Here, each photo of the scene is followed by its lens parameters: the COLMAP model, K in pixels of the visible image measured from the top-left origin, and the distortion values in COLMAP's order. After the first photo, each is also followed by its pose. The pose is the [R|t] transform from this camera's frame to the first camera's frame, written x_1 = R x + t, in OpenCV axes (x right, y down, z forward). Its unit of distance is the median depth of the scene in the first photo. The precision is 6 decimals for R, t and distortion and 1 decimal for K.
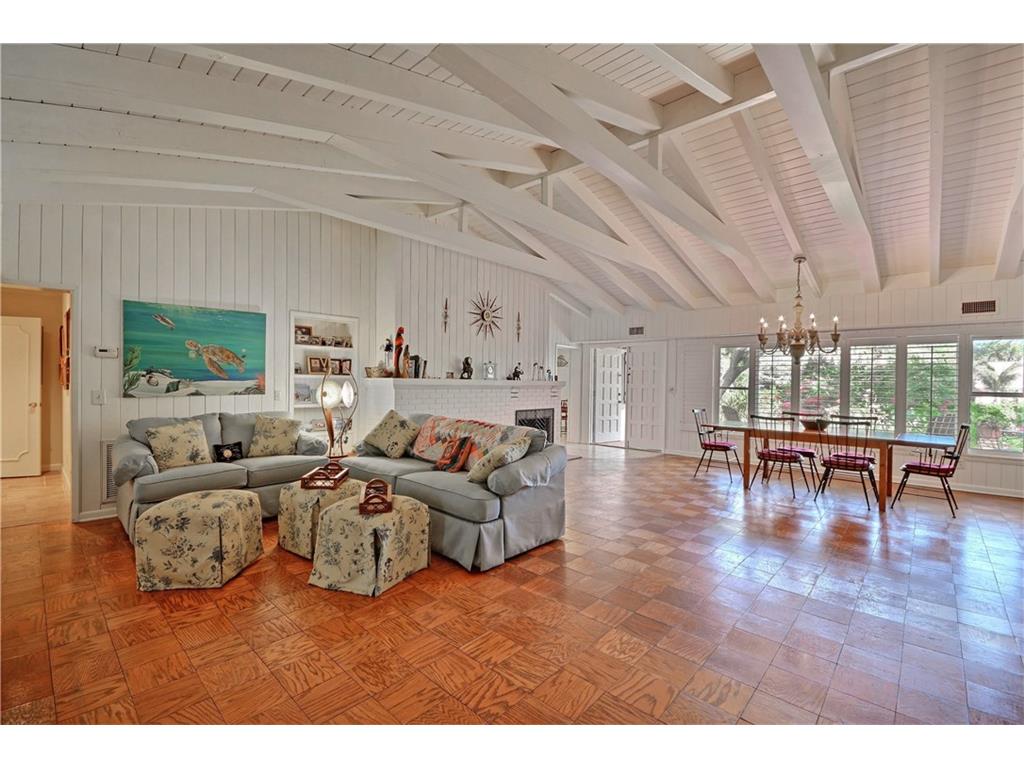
lens RADIAL K [[448.6, 0, 514.0], [0, 448.6, 384.1], [0, 0, 1]] dist [-0.002624, -0.000164]
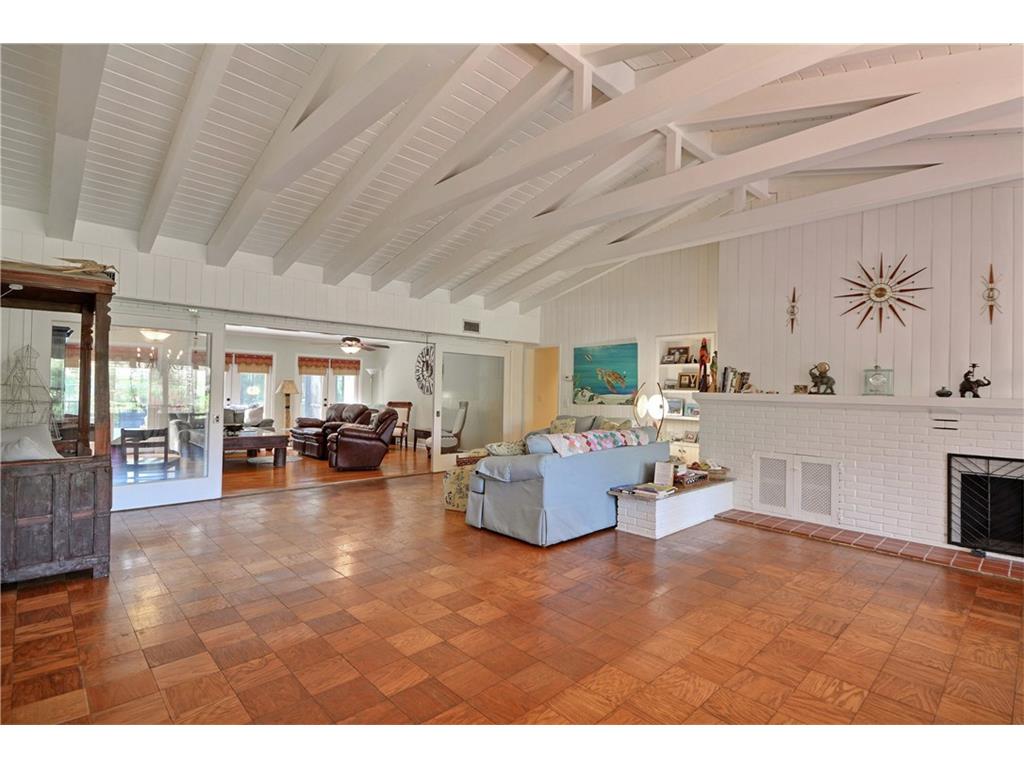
lens RADIAL K [[492.5, 0, 513.4], [0, 492.5, 385.5], [0, 0, 1]] dist [0.000421, 0.000010]
pose [[-0.059040, -0.025752, -0.997923, 0.909779], [-0.031079, 0.999230, -0.023946, 0.011002], [0.997772, 0.029601, -0.059795, 0.757527]]
